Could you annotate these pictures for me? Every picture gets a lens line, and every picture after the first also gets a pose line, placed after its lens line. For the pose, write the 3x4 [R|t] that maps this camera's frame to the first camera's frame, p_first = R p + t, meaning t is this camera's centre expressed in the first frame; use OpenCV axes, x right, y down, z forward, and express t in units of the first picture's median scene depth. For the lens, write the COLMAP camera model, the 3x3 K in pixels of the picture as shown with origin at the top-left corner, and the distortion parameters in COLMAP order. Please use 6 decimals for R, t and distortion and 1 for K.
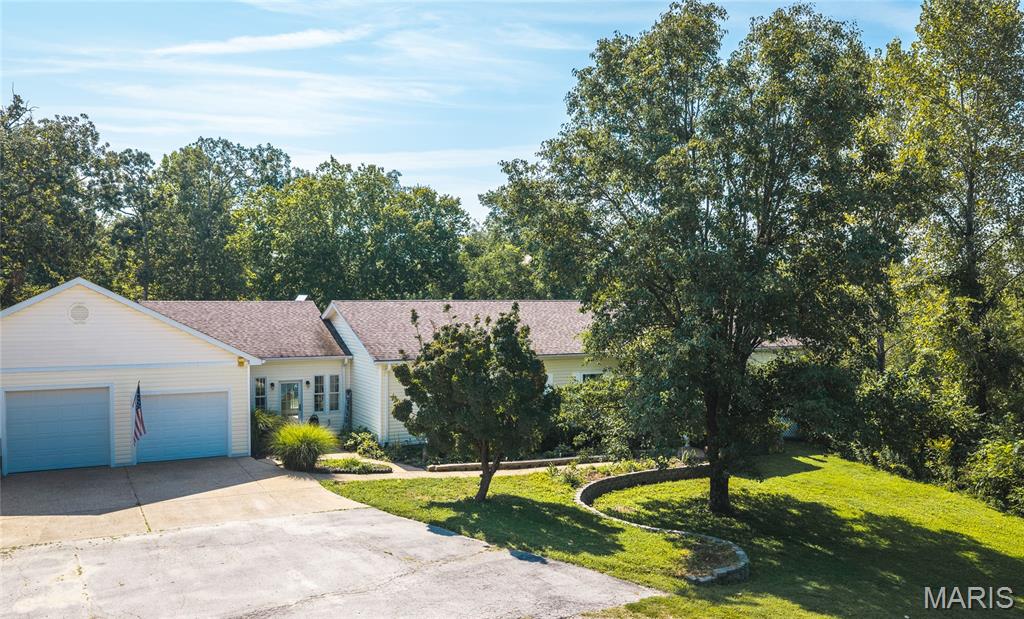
lens RADIAL K [[865.5, 0, 512.7], [0, 865.5, 309.4], [0, 0, 1]] dist [0.000046, -0.000004]
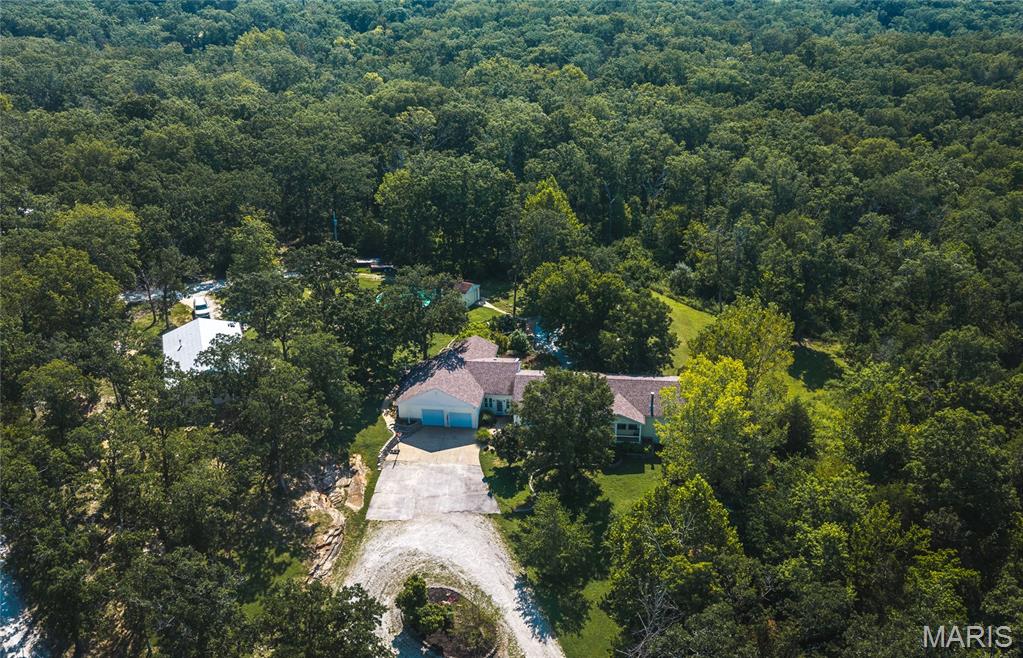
lens RADIAL K [[853.0, 0, 512.4], [0, 853.0, 329.3], [0, 0, 1]] dist [0.004921, -0.012632]
pose [[0.811768, 0.236072, -0.534138, 2.340528], [0.015206, 0.905795, 0.423443, -2.466201], [0.583782, -0.351860, 0.731705, -2.032430]]
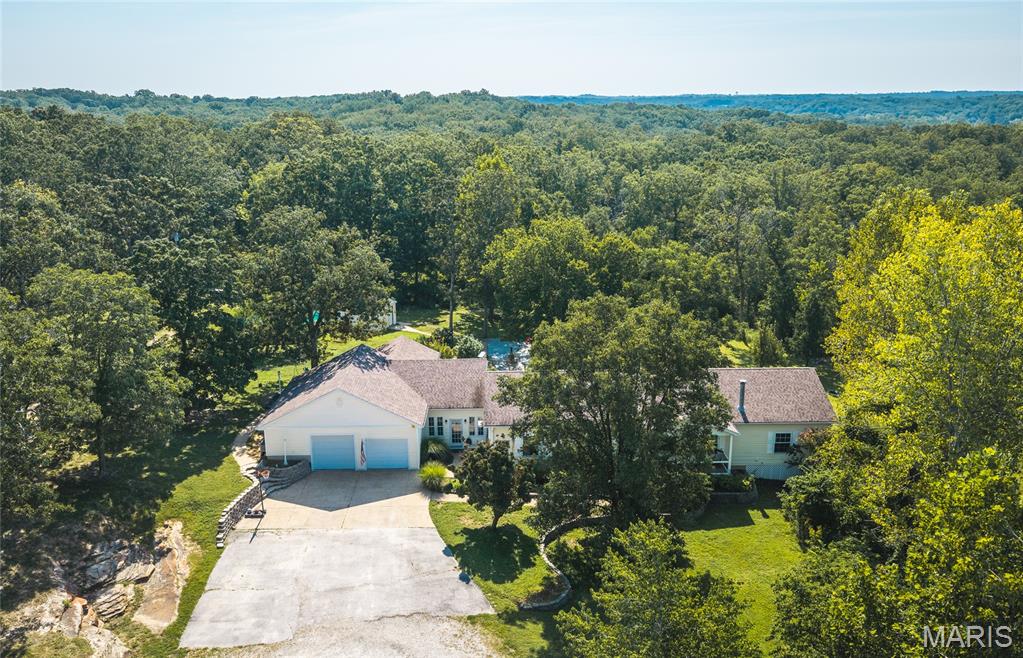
lens RADIAL K [[853.0, 0, 511.6], [0, 853.0, 328.2], [0, 0, 1]] dist [0.004921, -0.012632]
pose [[0.885757, 0.106685, -0.451723, 1.008022], [0.003925, 0.971469, 0.237133, -0.837635], [0.464134, -0.211816, 0.860066, -0.708991]]
